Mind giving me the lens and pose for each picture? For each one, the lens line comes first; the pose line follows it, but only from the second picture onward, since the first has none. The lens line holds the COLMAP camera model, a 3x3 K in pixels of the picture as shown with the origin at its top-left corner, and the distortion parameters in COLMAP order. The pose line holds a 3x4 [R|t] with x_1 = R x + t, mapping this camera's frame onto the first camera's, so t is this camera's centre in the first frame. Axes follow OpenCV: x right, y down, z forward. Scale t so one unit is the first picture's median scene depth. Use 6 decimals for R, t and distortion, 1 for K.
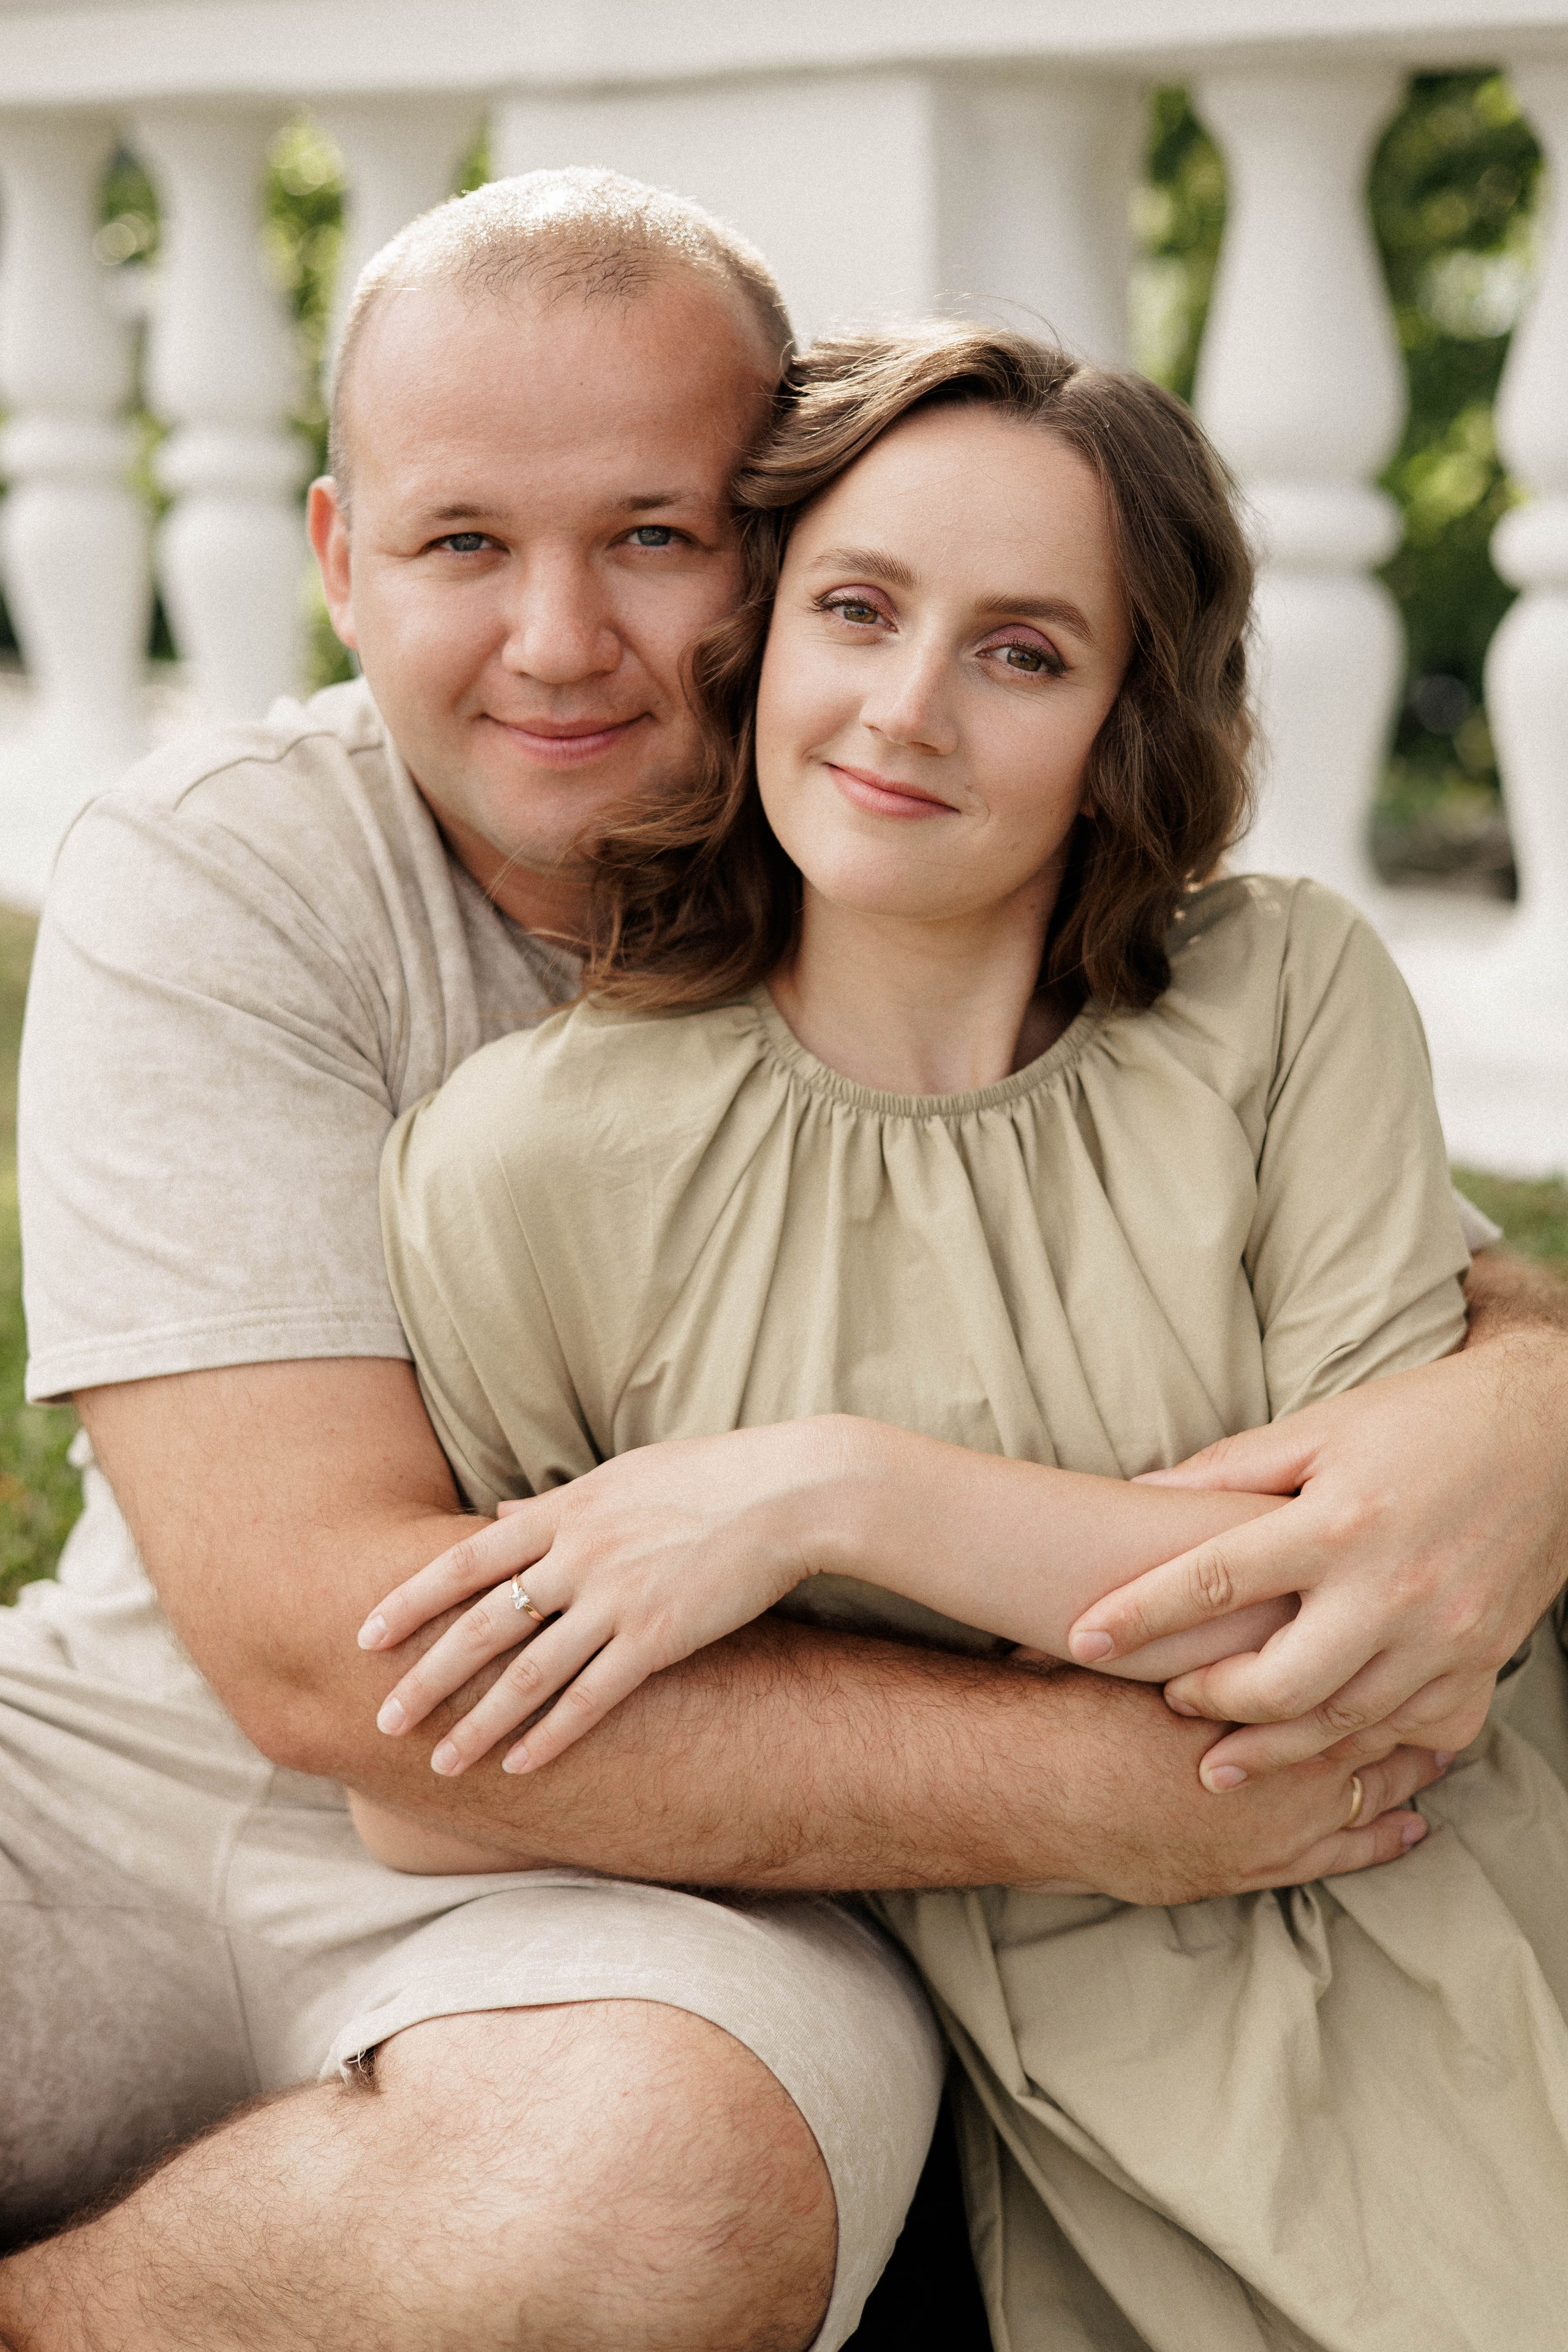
lens RADIAL K [[3179.7, 0, 784.0], [0, 3179.7, 1176.0], [0, 0, 1]] dist [-0.006045, 0.028730]
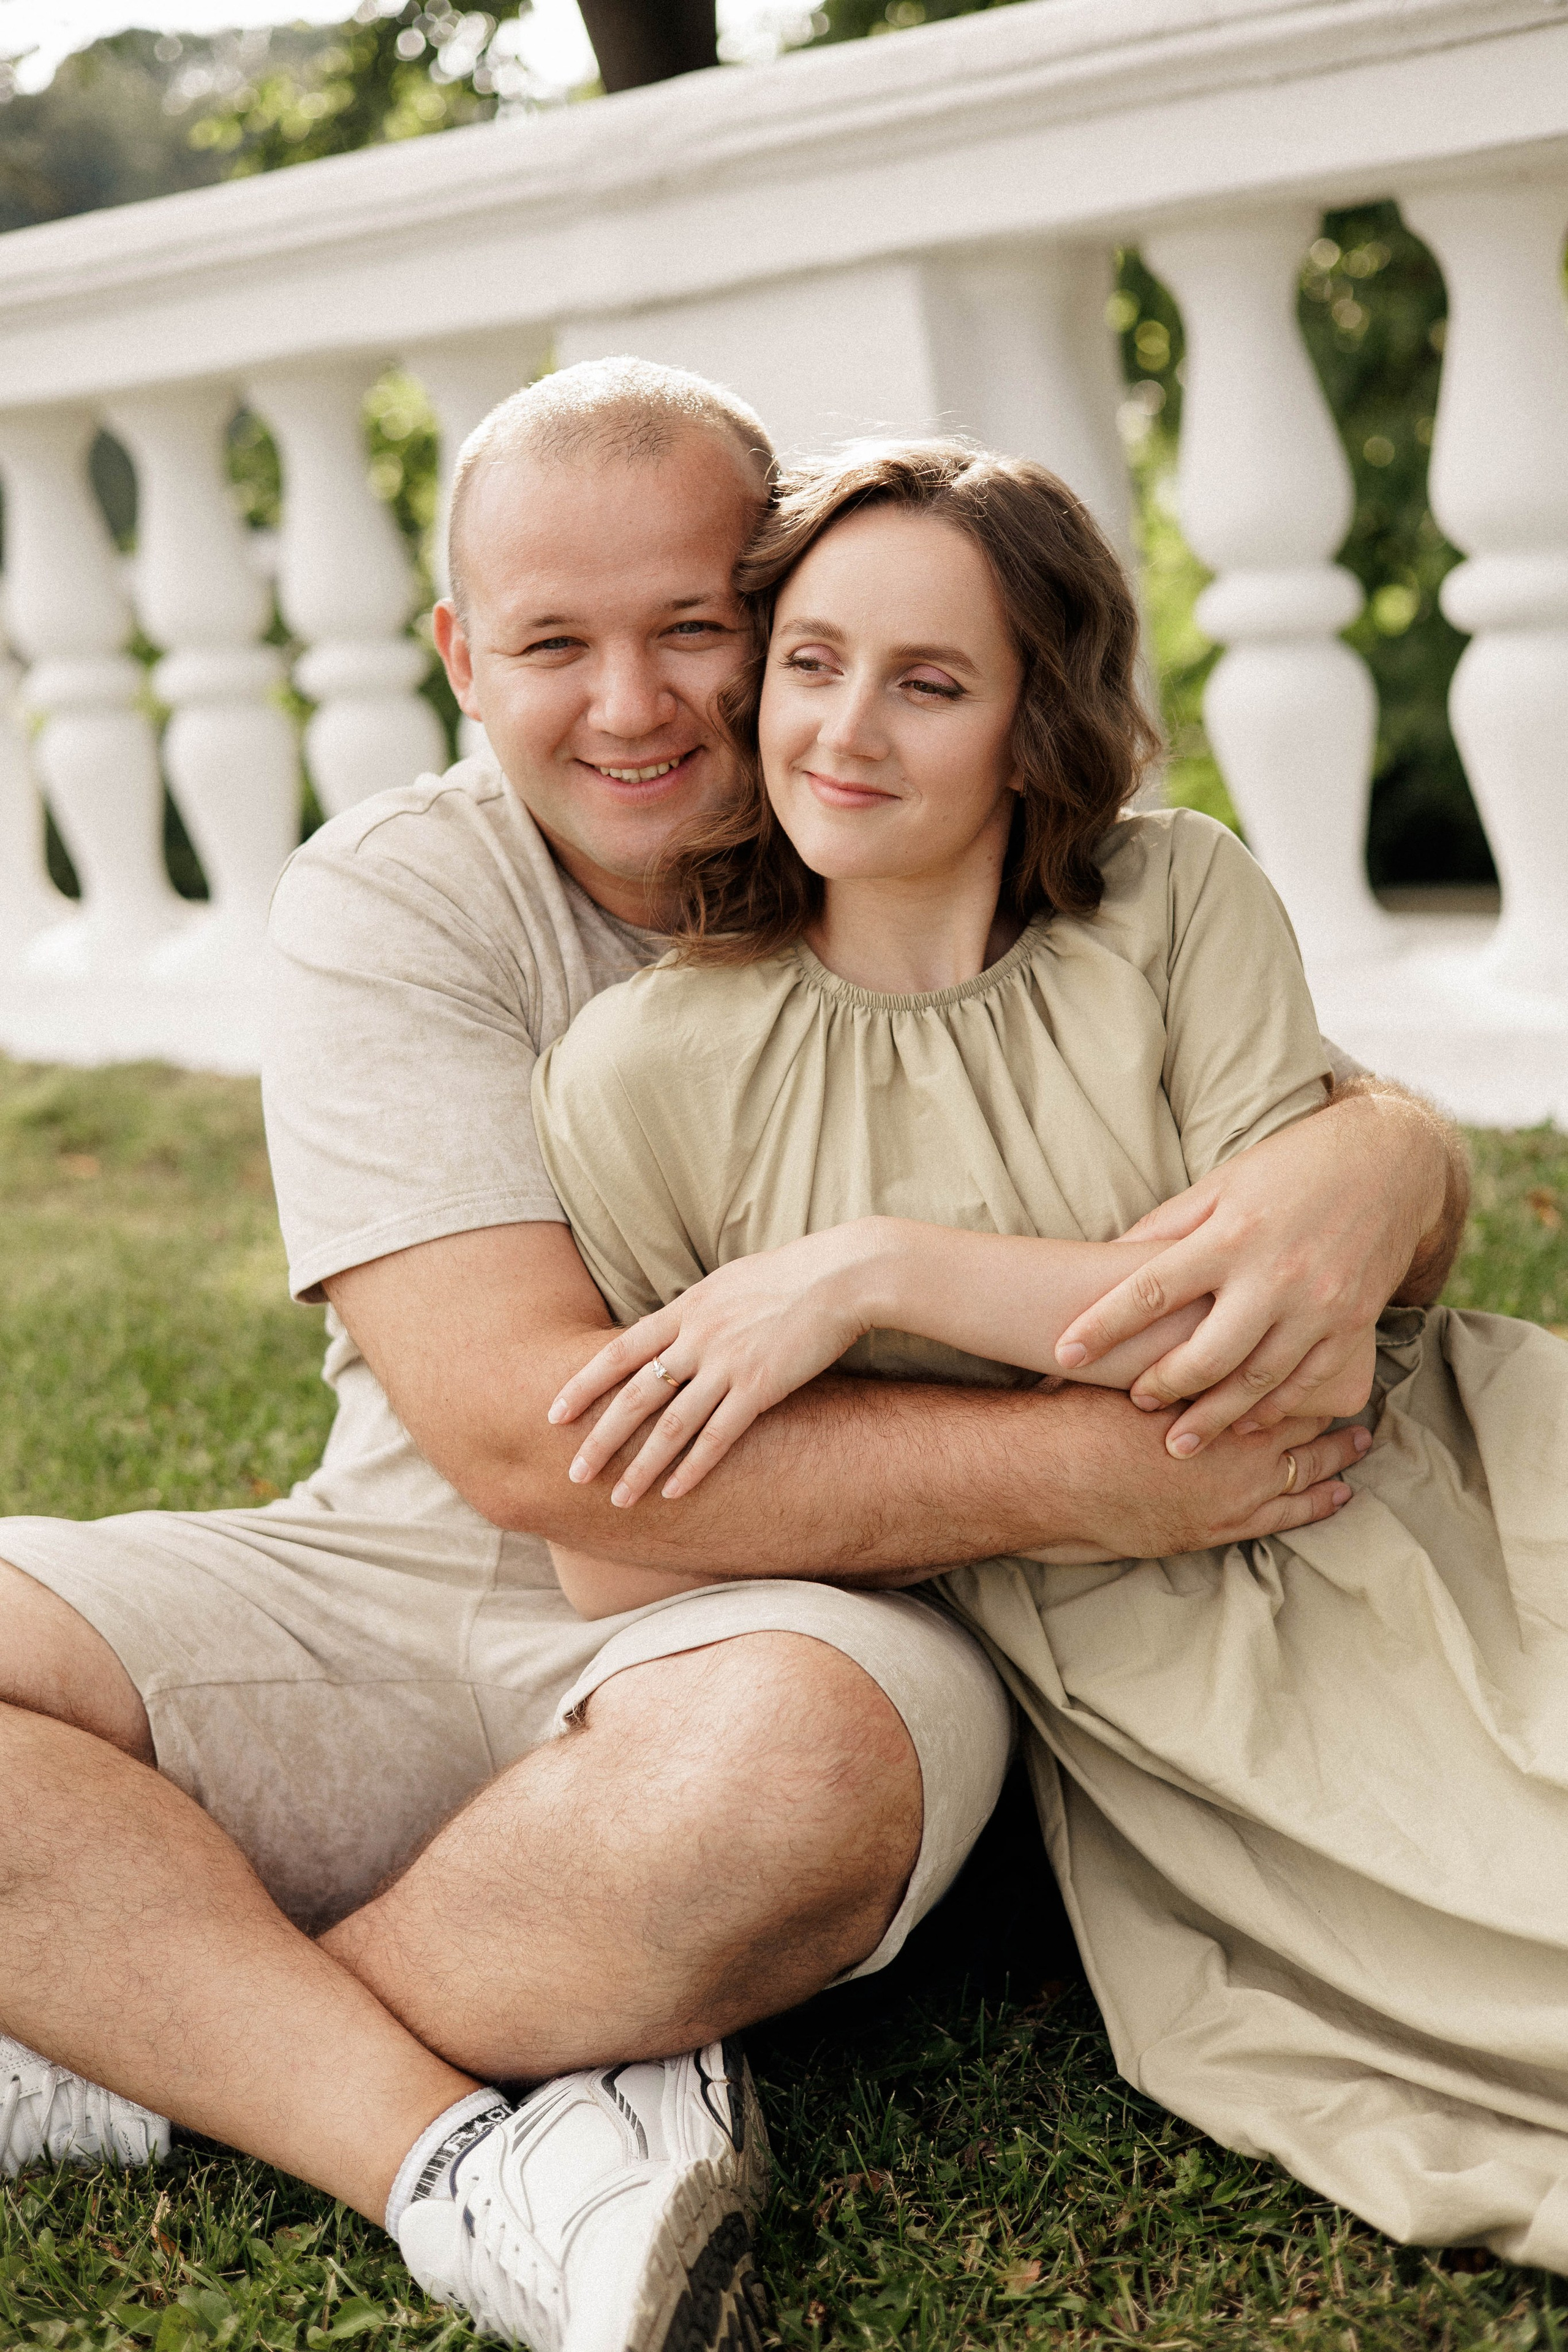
lens RADIAL K [[3402.8, 0, 784.0], [0, 3402.8, 1176.0], [0, 0, 1]] dist [0.048584, 0.043296]
pose [[0.993304, -0.107831, -0.041462, 0.039040], [0.104855, 0.992142, -0.068268, 0.148098], [0.048497, 0.063464, 0.996805, -0.464153]]
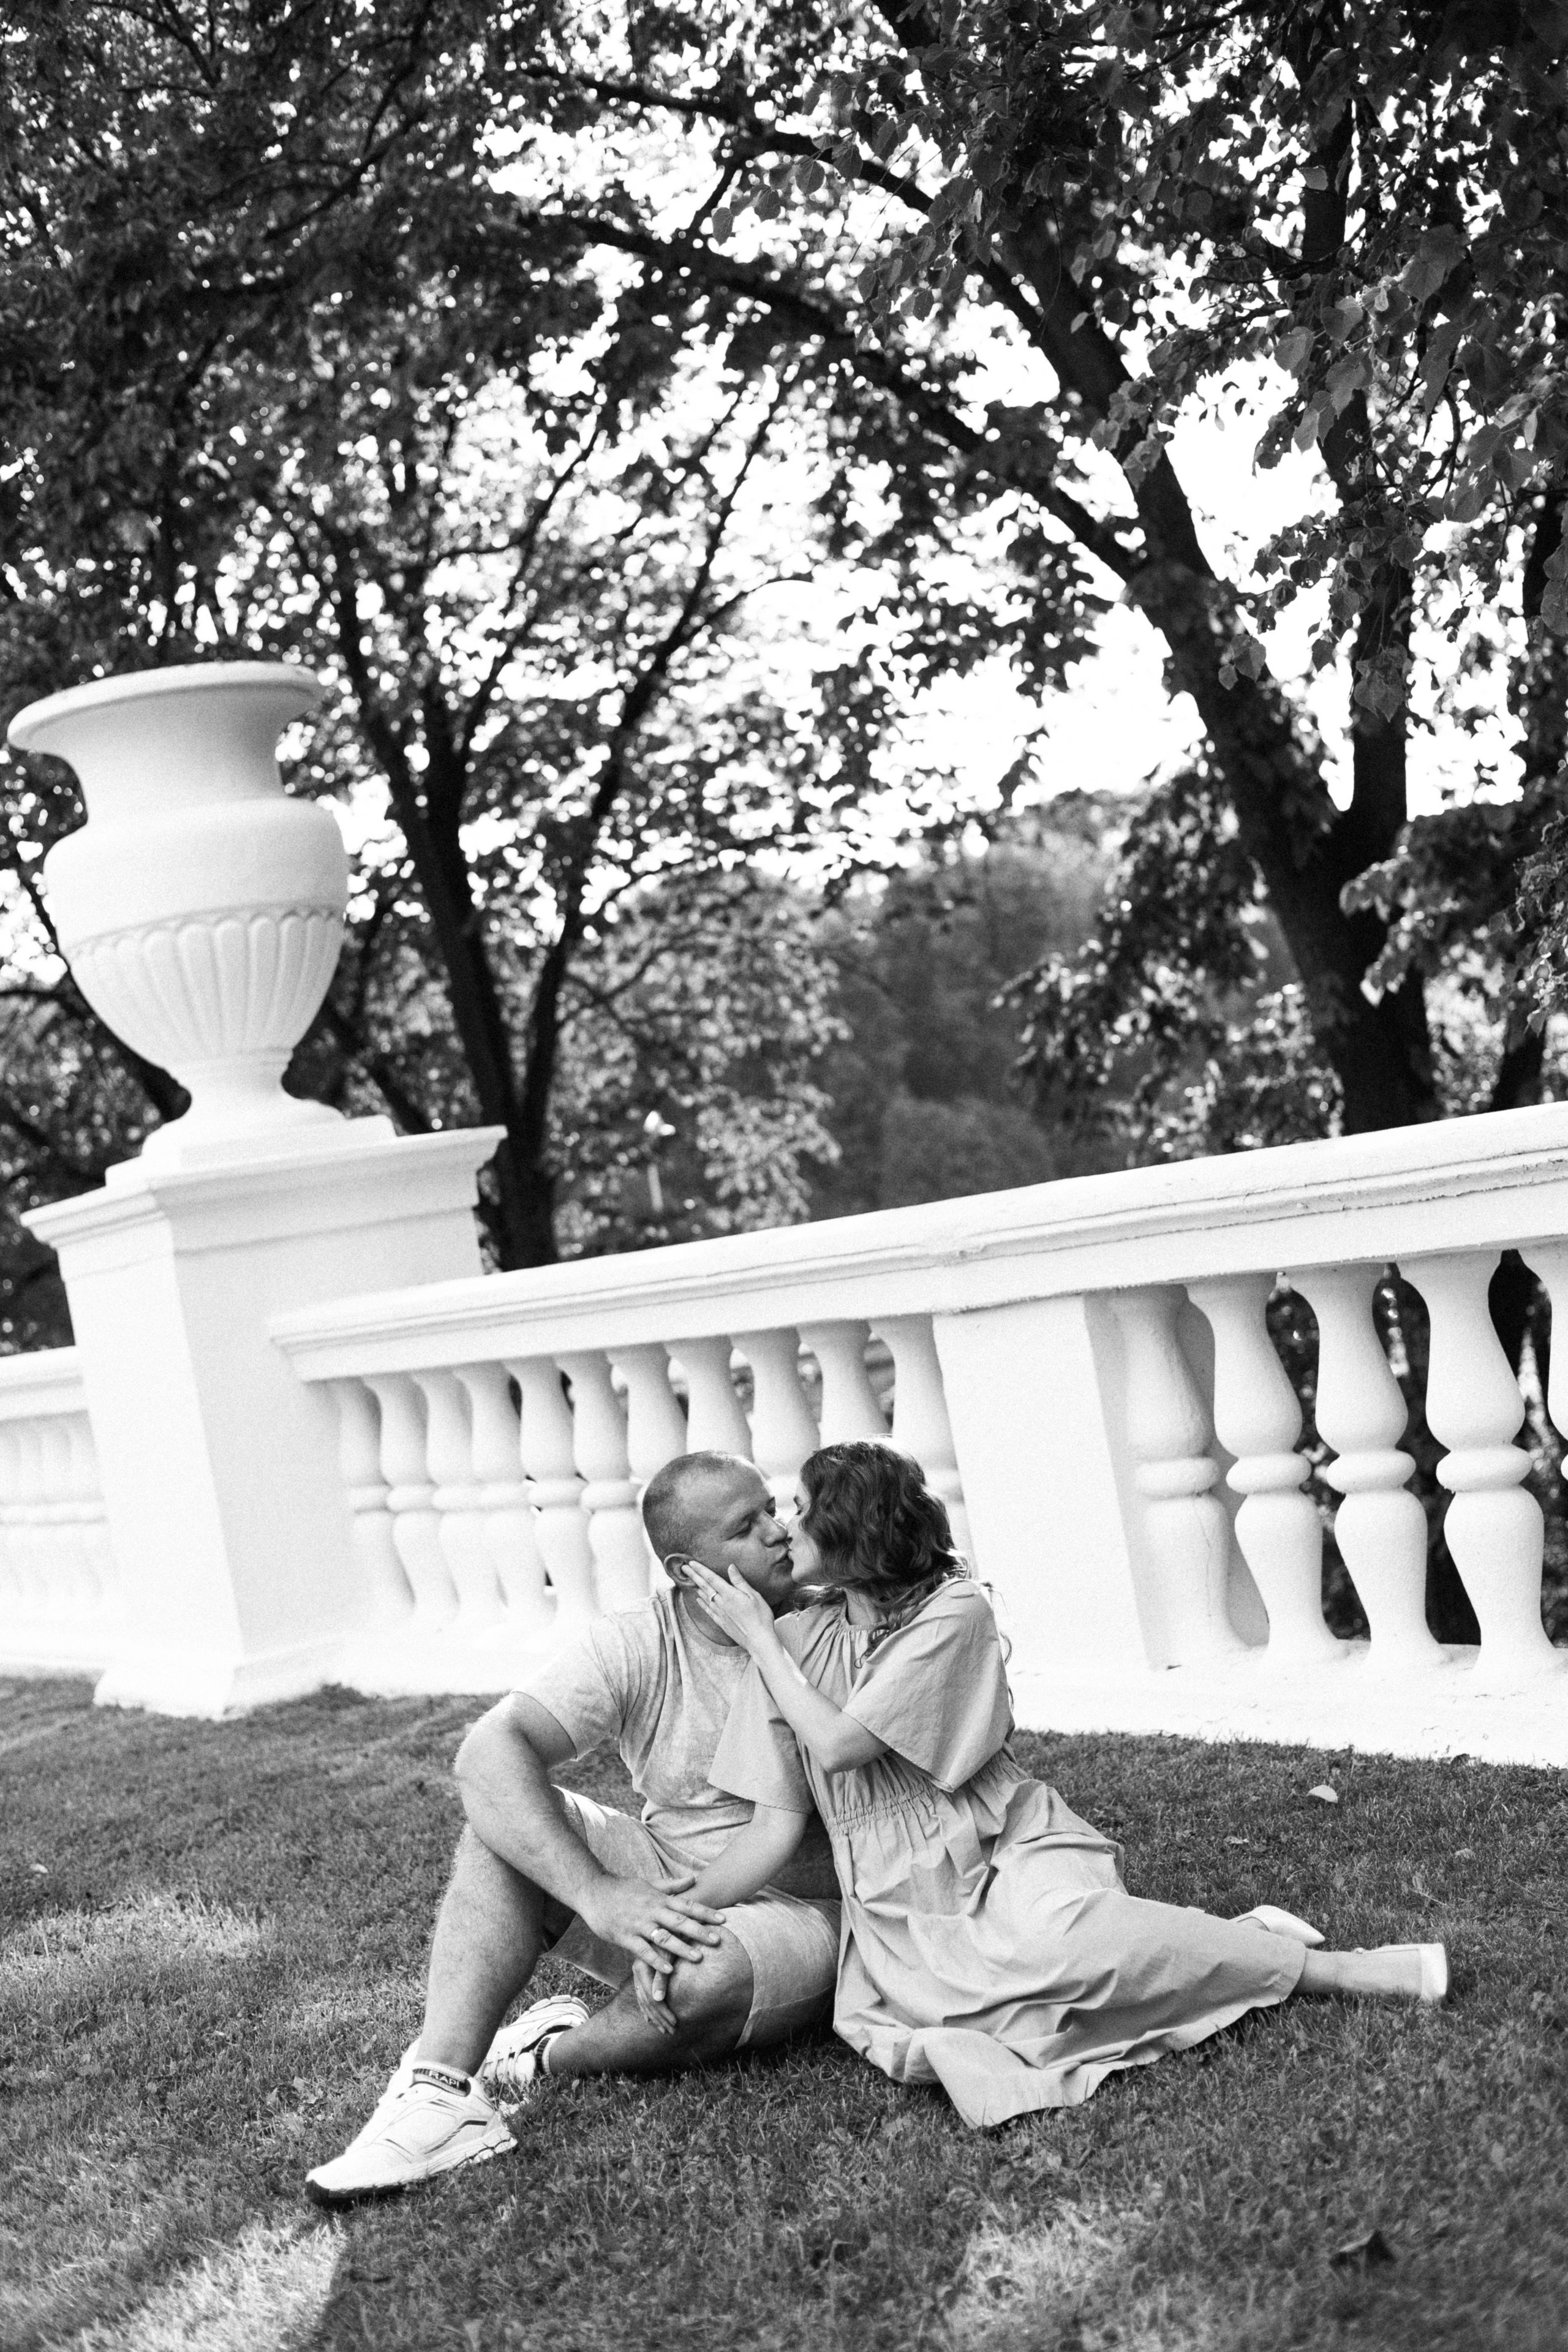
lens RADIAL K [[3453.8, 0, 710.7], [0, 3453.8, 1177.3], [0, 0, 1]] dist [0.037380, -0.048661]
pose [[0.940398, -0.140029, -0.309908, 1.347526], [0.048639, 0.957306, -0.284956, 0.594814], [0.336579, 0.252898, 0.907060, -3.033077]]
